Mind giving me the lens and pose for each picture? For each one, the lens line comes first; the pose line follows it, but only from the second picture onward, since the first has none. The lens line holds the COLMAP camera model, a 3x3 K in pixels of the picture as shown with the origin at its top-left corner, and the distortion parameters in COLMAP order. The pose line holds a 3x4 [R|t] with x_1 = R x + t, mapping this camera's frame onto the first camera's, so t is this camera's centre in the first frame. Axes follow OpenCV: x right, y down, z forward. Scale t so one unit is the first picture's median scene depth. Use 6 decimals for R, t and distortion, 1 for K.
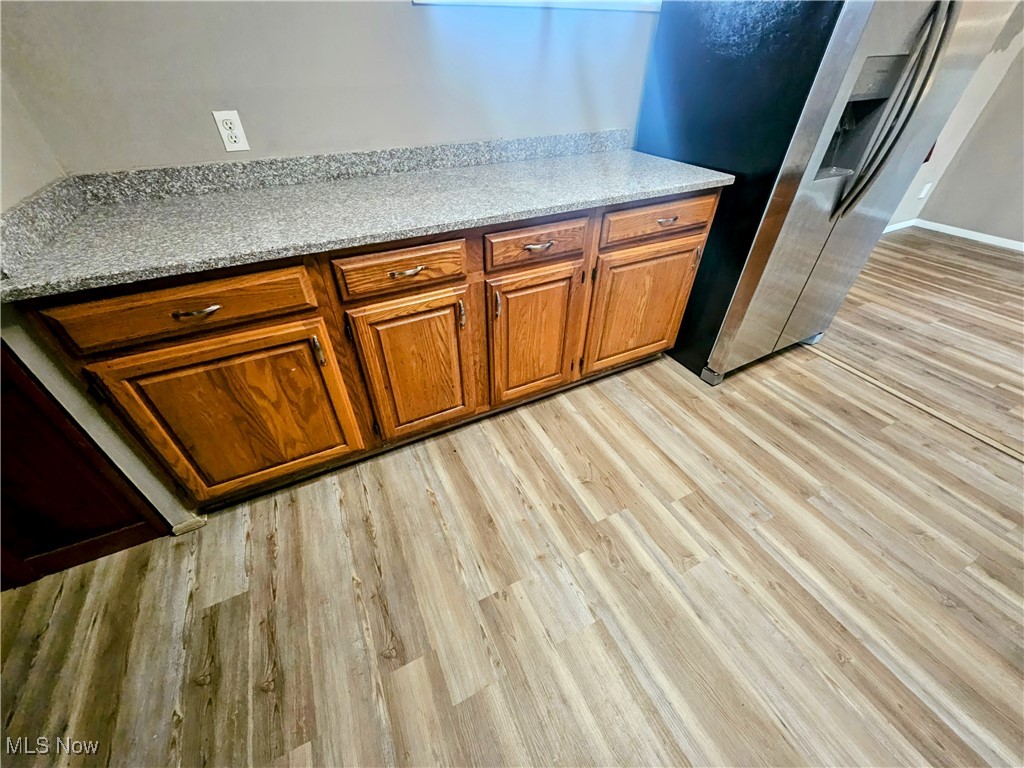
lens RADIAL K [[400.8, 0, 504.3], [0, 400.8, 372.7], [0, 0, 1]] dist [0.010762, -0.004857]
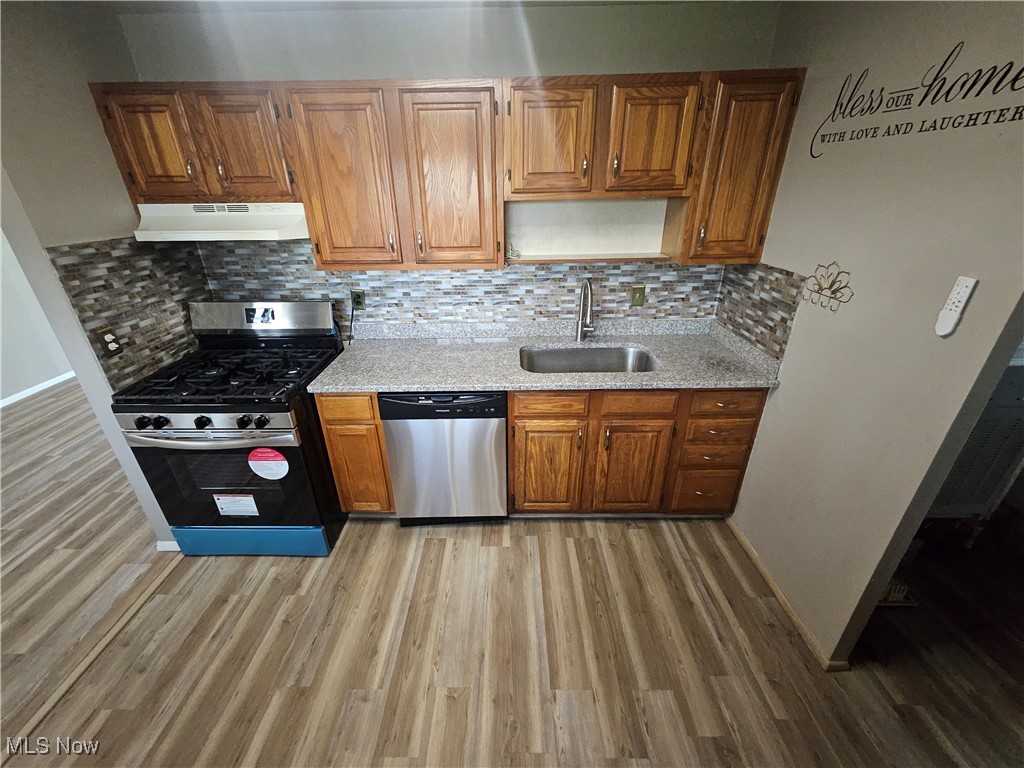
lens RADIAL K [[400.8, 0, 504.3], [0, 400.8, 372.7], [0, 0, 1]] dist [0.010762, -0.004857]
pose [[-0.894393, -0.166923, 0.414968, 0.005526], [0.292347, 0.483994, 0.824793, -0.819429], [-0.338519, 0.859003, -0.384081, 0.555481]]
